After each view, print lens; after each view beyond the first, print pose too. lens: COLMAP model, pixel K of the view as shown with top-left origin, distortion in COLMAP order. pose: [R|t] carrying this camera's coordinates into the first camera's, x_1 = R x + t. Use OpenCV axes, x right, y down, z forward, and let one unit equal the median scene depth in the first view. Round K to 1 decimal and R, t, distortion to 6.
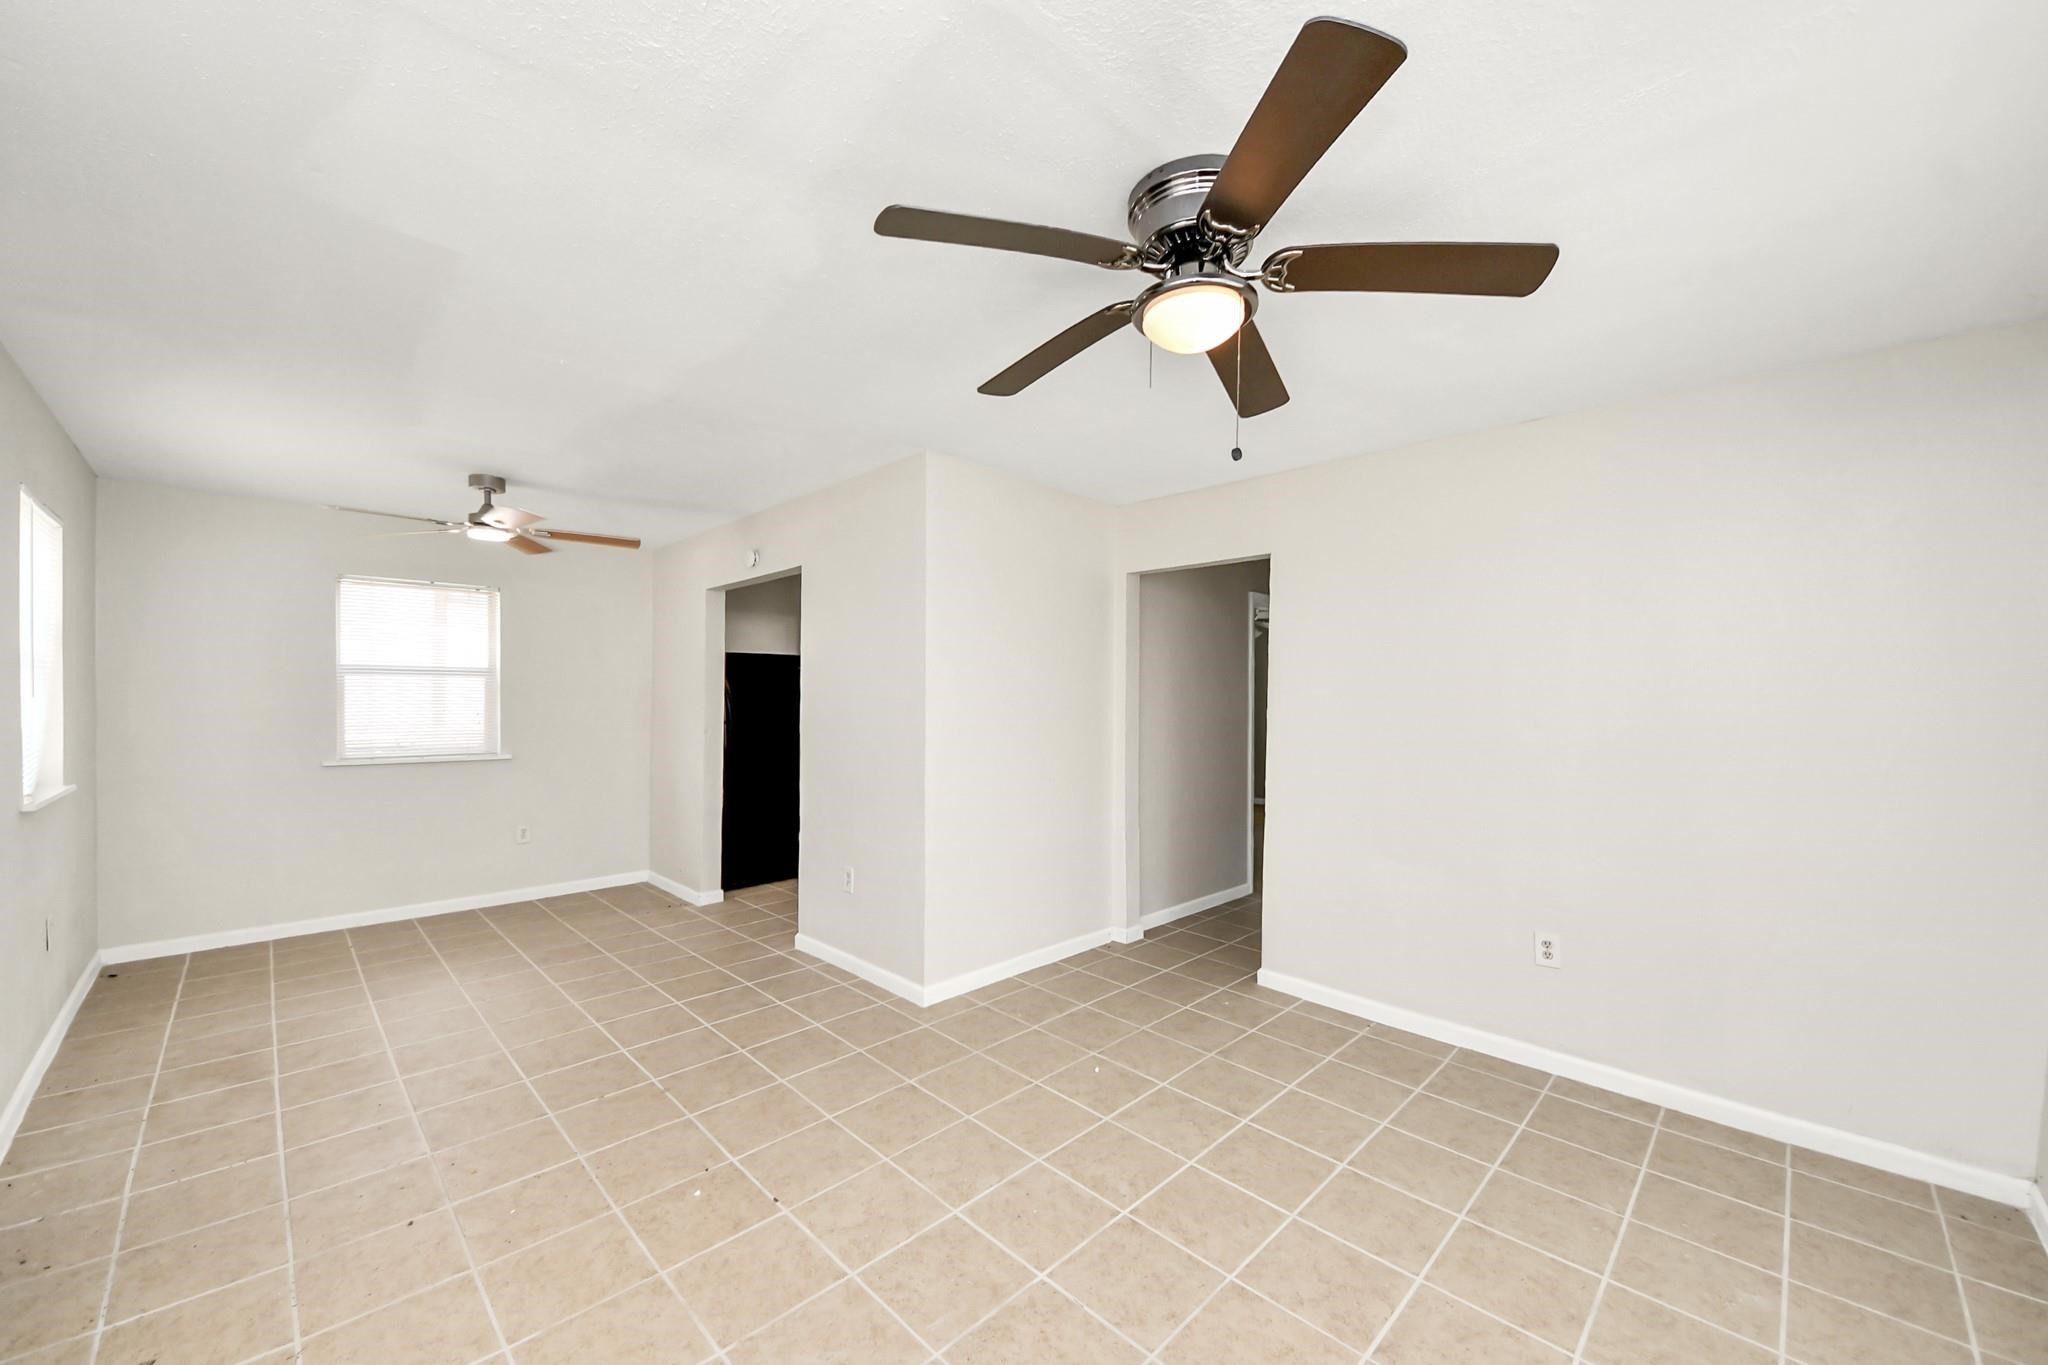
lens RADIAL K [[758.8, 0, 1037.5], [0, 758.8, 707.4], [0, 0, 1]] dist [0.000986, -0.000008]
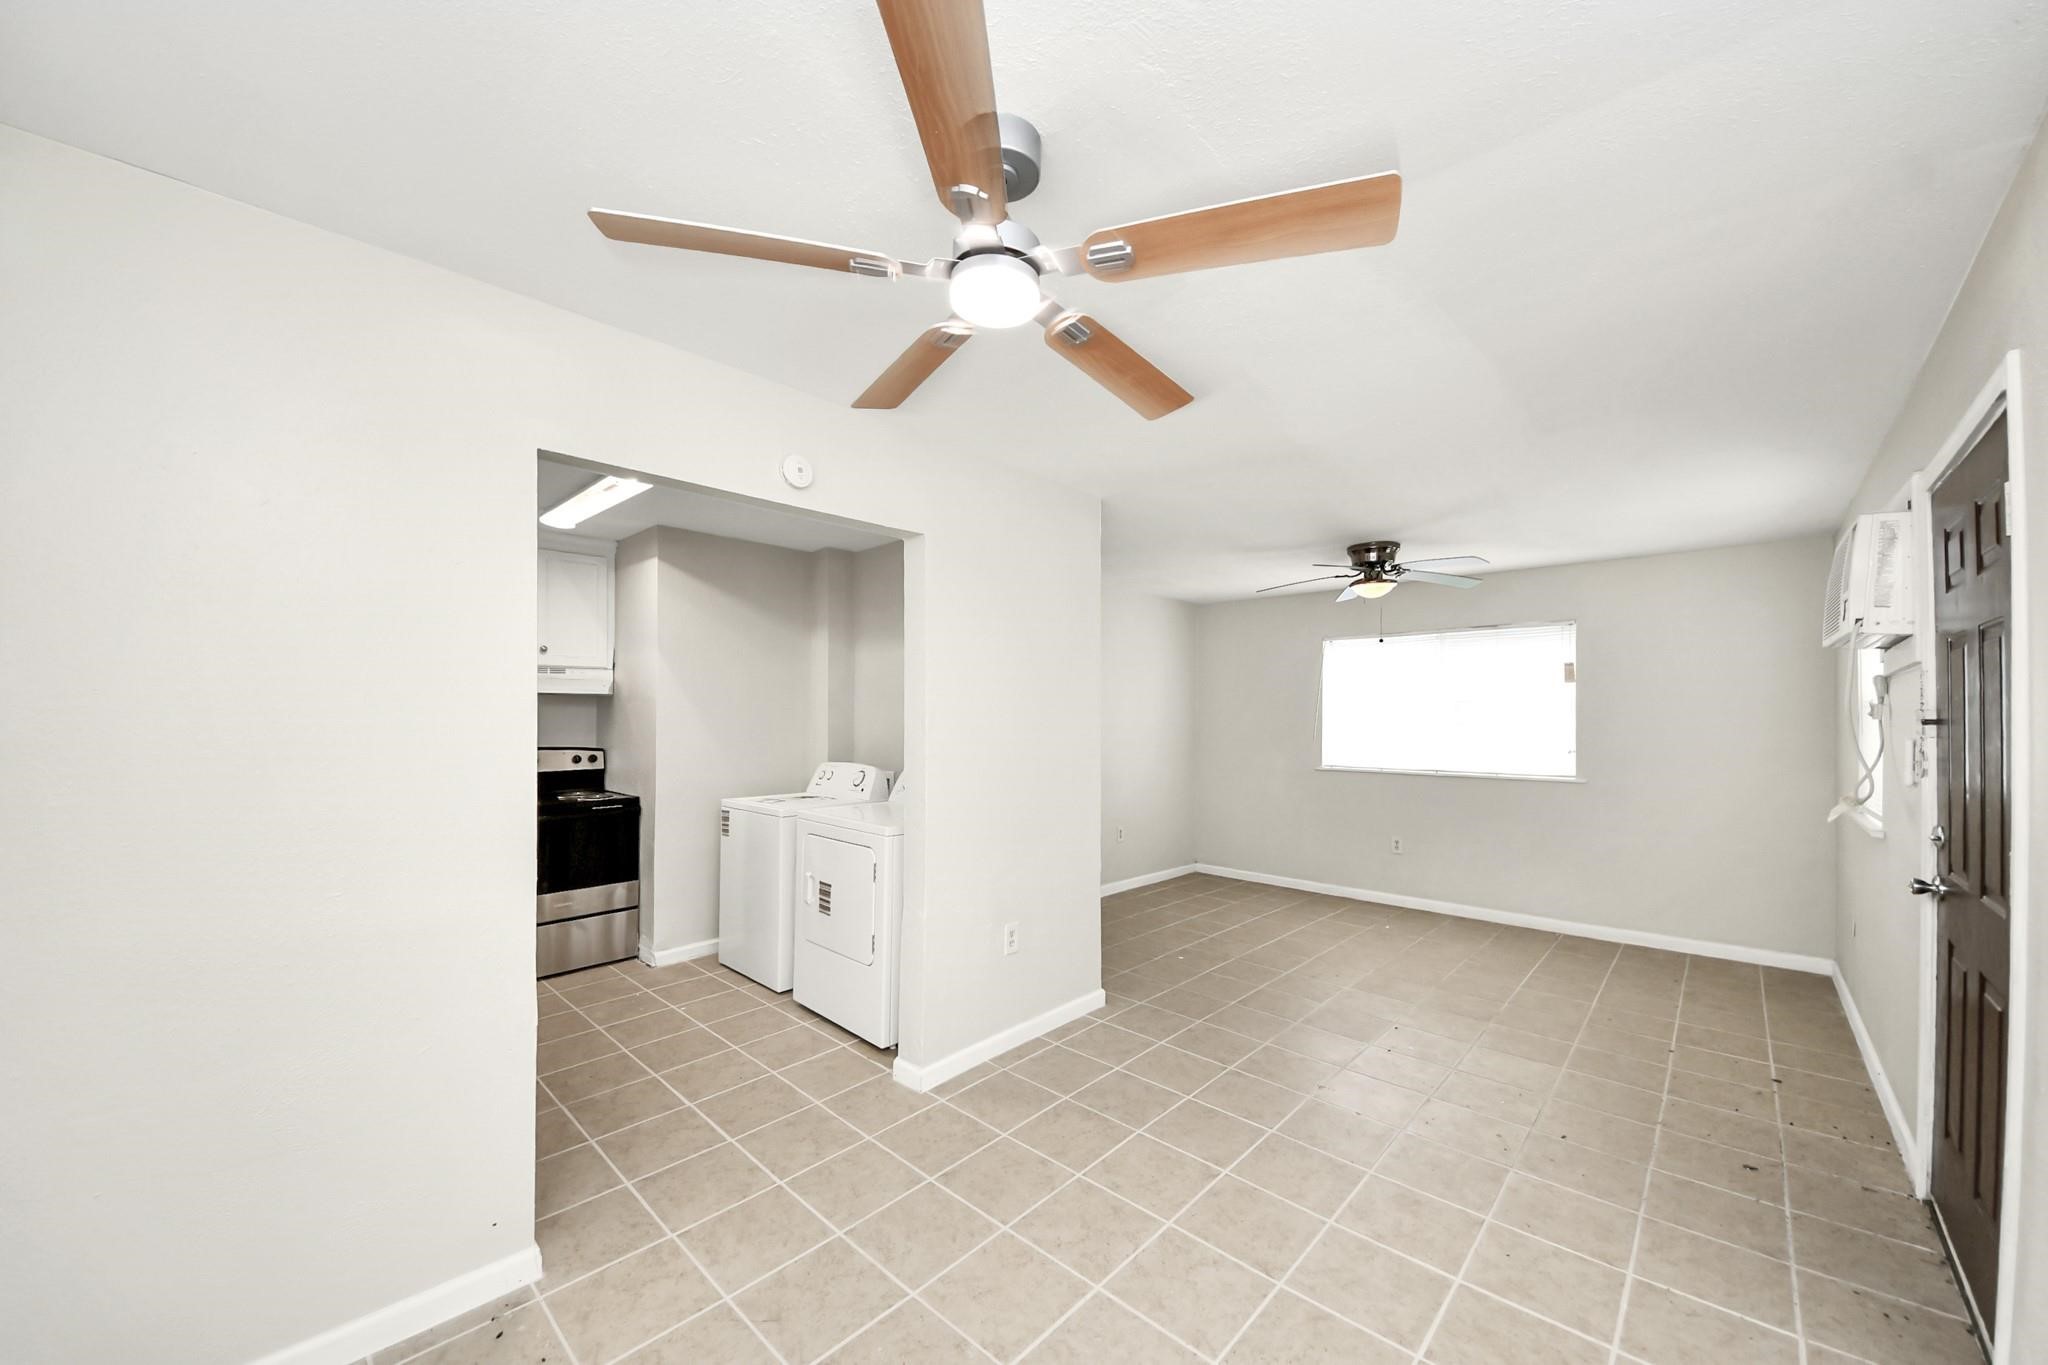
lens RADIAL K [[722.2, 0, 1030.9], [0, 722.2, 697.1], [0, 0, 1]] dist [0.000227, -0.009488]
pose [[-0.015746, 0.011323, 0.999812, -1.110569], [0.007690, 0.999908, -0.011203, -0.035668], [-0.999846, 0.007512, -0.015832, 1.033108]]
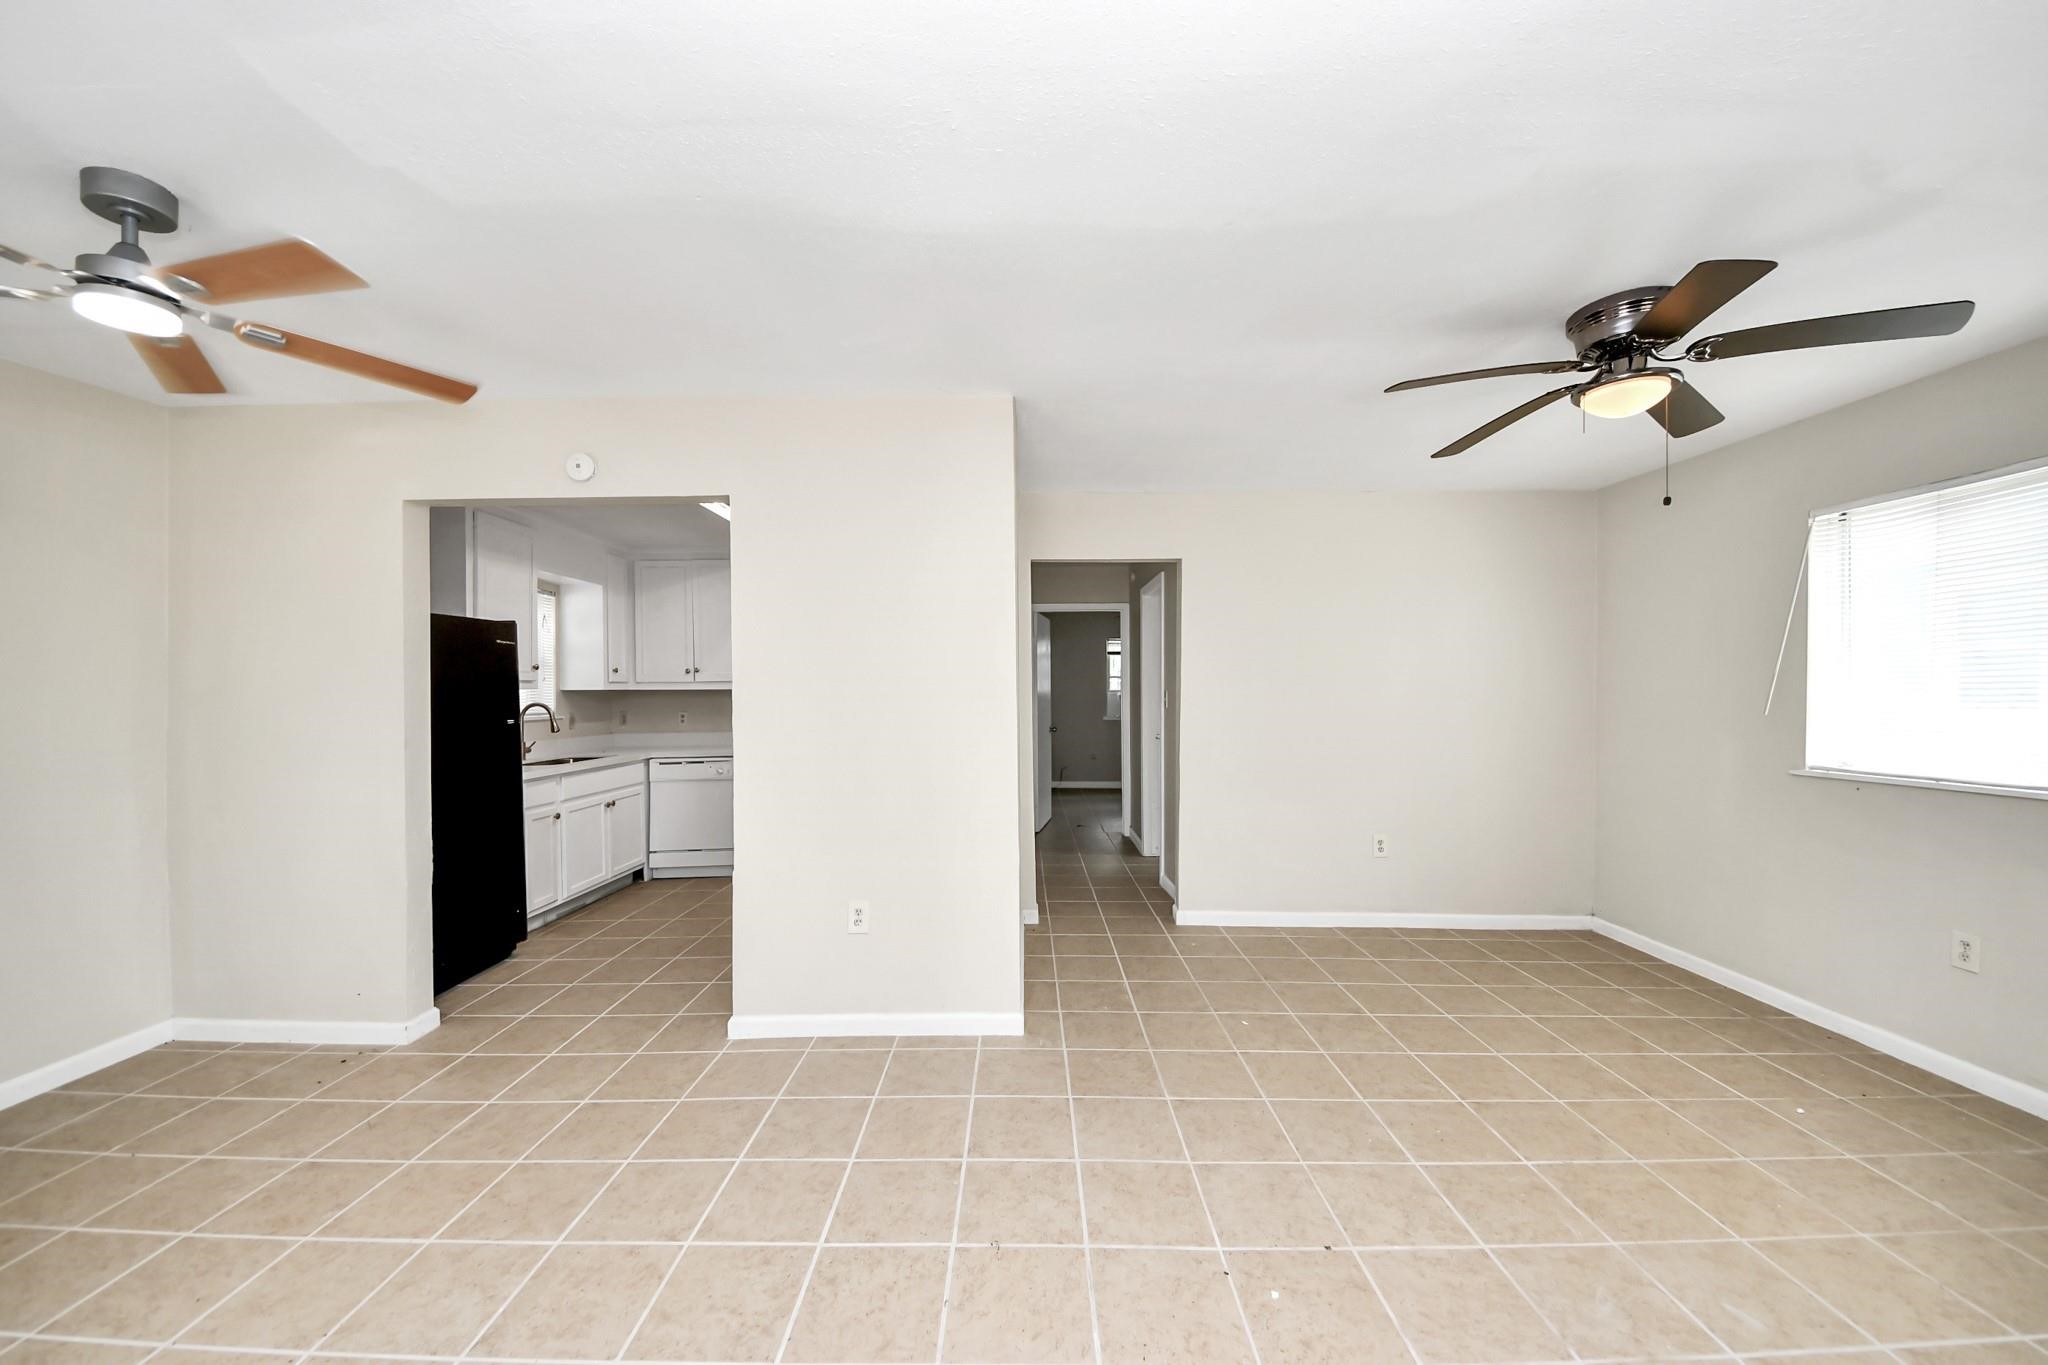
lens RADIAL K [[731.7, 0, 1029.8], [0, 731.7, 687.6], [0, 0, 1]] dist [0.021098, -0.015227]
pose [[0.719056, -0.010190, 0.694878, -0.672767], [0.020344, 0.999773, -0.006391, 0.000984], [-0.694655, 0.018731, 0.719100, 0.352083]]
